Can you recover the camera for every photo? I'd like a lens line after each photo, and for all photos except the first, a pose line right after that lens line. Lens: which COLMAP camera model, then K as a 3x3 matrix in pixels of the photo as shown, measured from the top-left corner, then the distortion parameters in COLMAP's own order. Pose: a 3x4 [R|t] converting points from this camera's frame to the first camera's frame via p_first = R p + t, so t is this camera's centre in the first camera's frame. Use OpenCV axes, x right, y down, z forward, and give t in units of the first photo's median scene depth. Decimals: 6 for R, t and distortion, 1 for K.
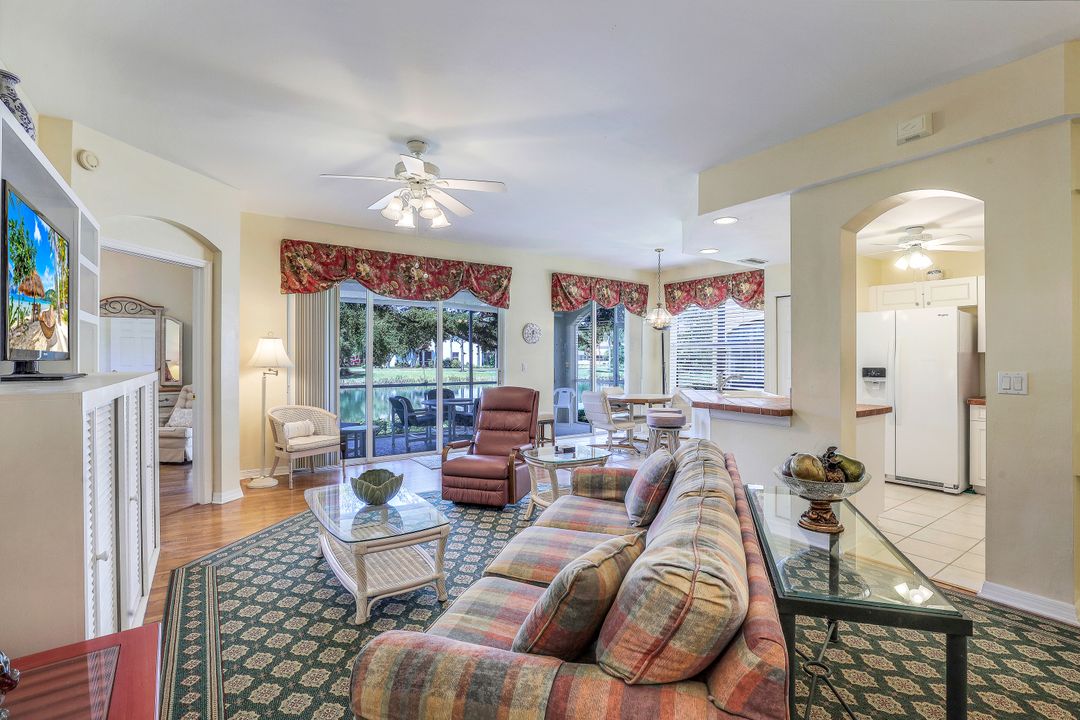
lens RADIAL K [[498.9, 0, 548.9], [0, 498.9, 356.2], [0, 0, 1]] dist [-0.036470, 0.007621]
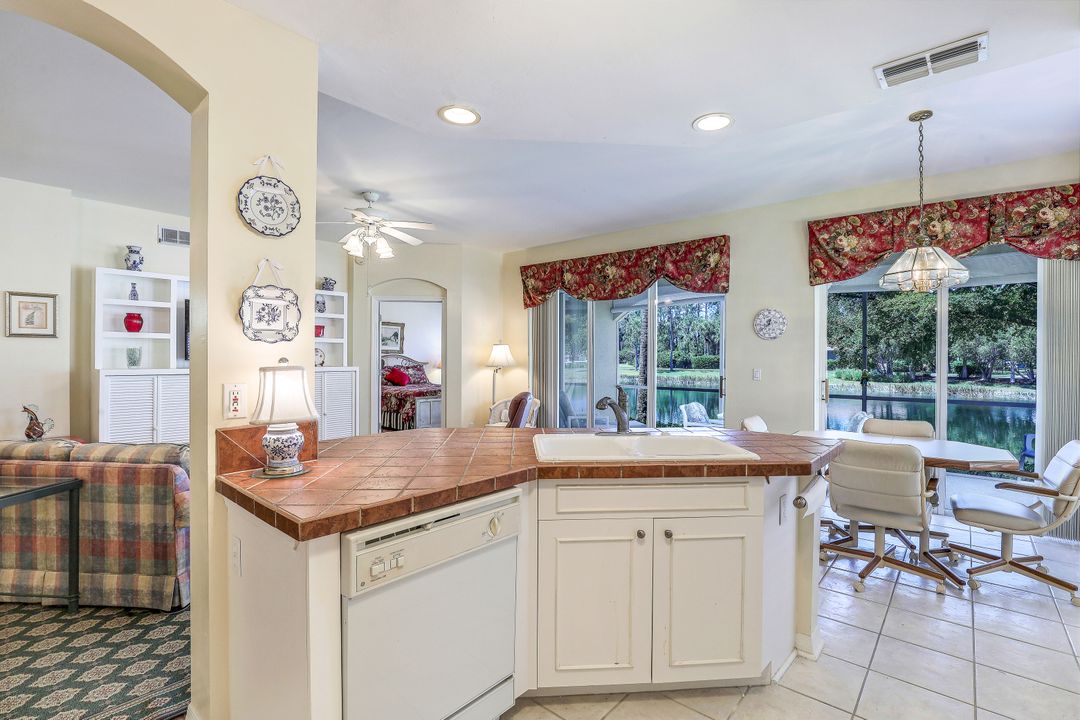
lens RADIAL K [[498.9, 0, 548.9], [0, 498.9, 356.2], [0, 0, 1]] dist [-0.036470, 0.007621]
pose [[0.243851, -0.005029, -0.969800, 0.609906], [-0.000829, 0.999985, -0.005394, 0.000774], [0.969812, 0.002119, 0.243844, 0.633623]]
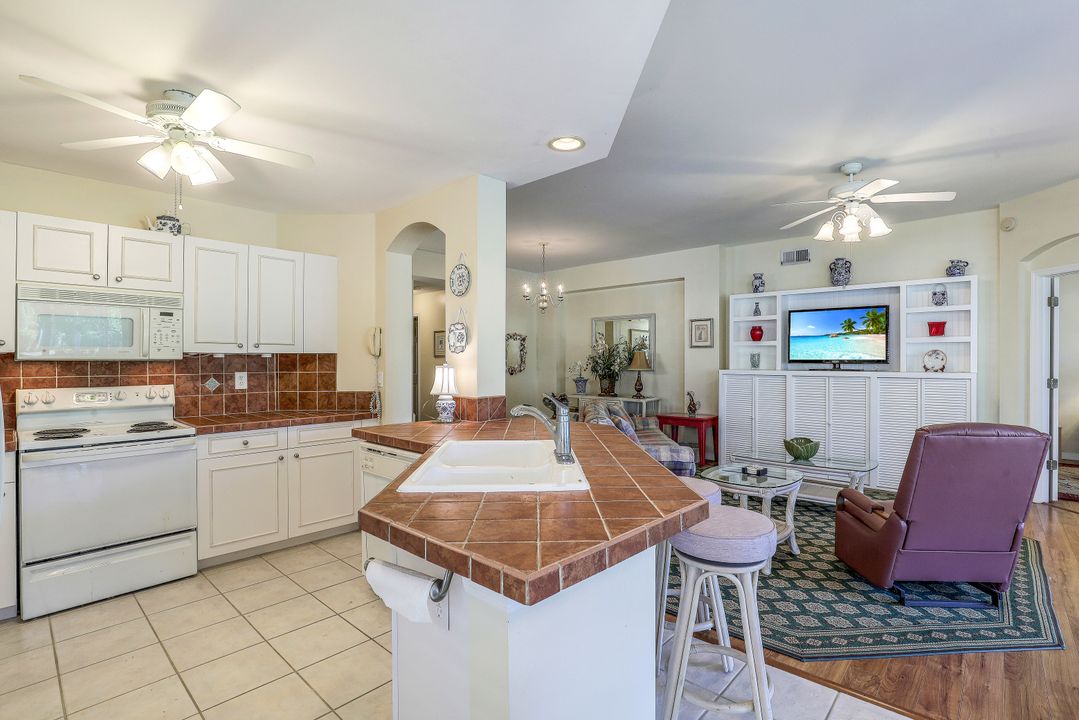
lens RADIAL K [[500.0, 0, 550.3], [0, 500.0, 359.8], [0, 0, 1]] dist [-0.018587, 0.000429]
pose [[-0.974173, -0.002731, -0.225786, 0.342762], [-0.002459, 0.999996, -0.001483, -0.000483], [0.225789, -0.000890, -0.974176, 1.059269]]
